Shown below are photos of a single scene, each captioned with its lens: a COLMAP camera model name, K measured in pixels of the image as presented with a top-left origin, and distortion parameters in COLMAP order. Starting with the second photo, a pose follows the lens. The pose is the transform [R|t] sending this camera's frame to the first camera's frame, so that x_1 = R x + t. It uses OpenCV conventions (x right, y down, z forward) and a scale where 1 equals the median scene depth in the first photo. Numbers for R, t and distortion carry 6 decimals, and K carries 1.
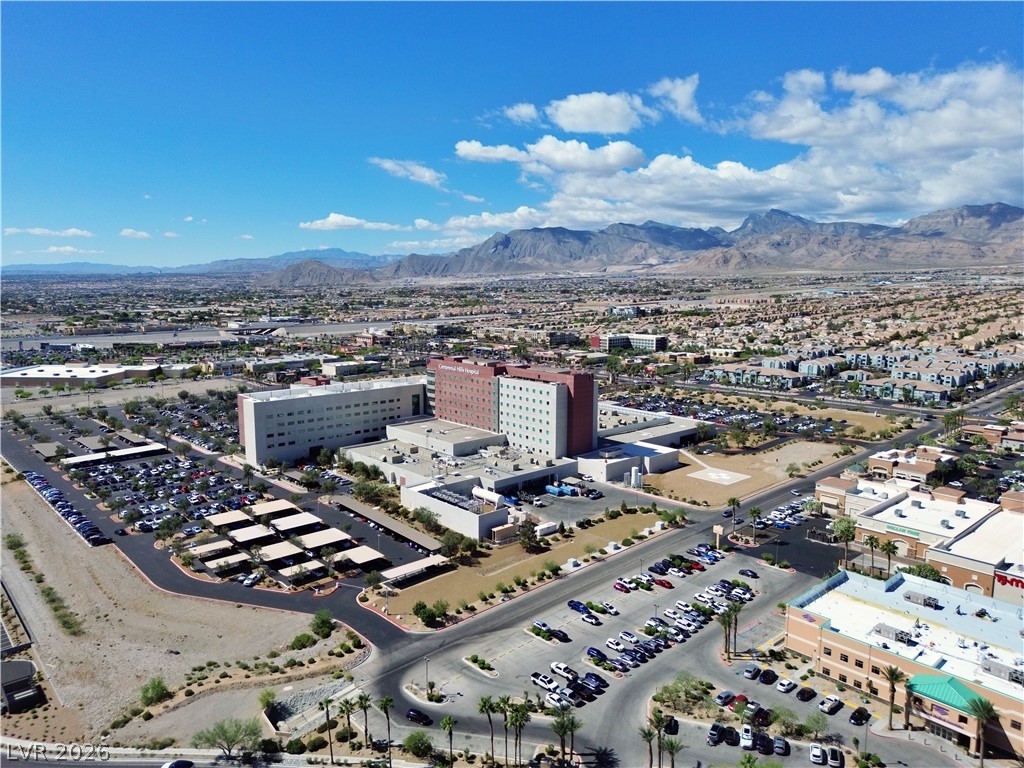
lens RADIAL K [[724.9, 0, 512.0], [0, 724.9, 384.0], [0, 0, 1]] dist [-0.002805, 0.028561]
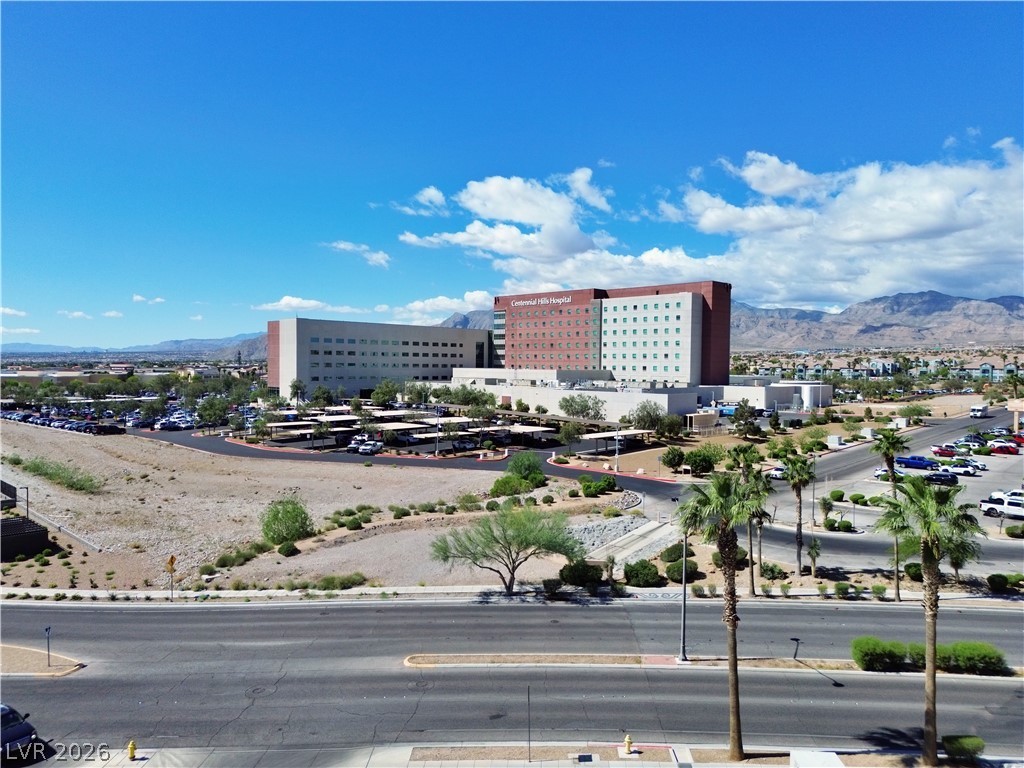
lens RADIAL K [[724.9, 0, 512.0], [0, 724.9, 384.0], [0, 0, 1]] dist [-0.002805, 0.028561]
pose [[0.998114, 0.007929, 0.060871, -0.302026], [-0.001149, 0.993862, -0.110624, 0.314523], [-0.061374, 0.110346, 0.991996, 0.399144]]
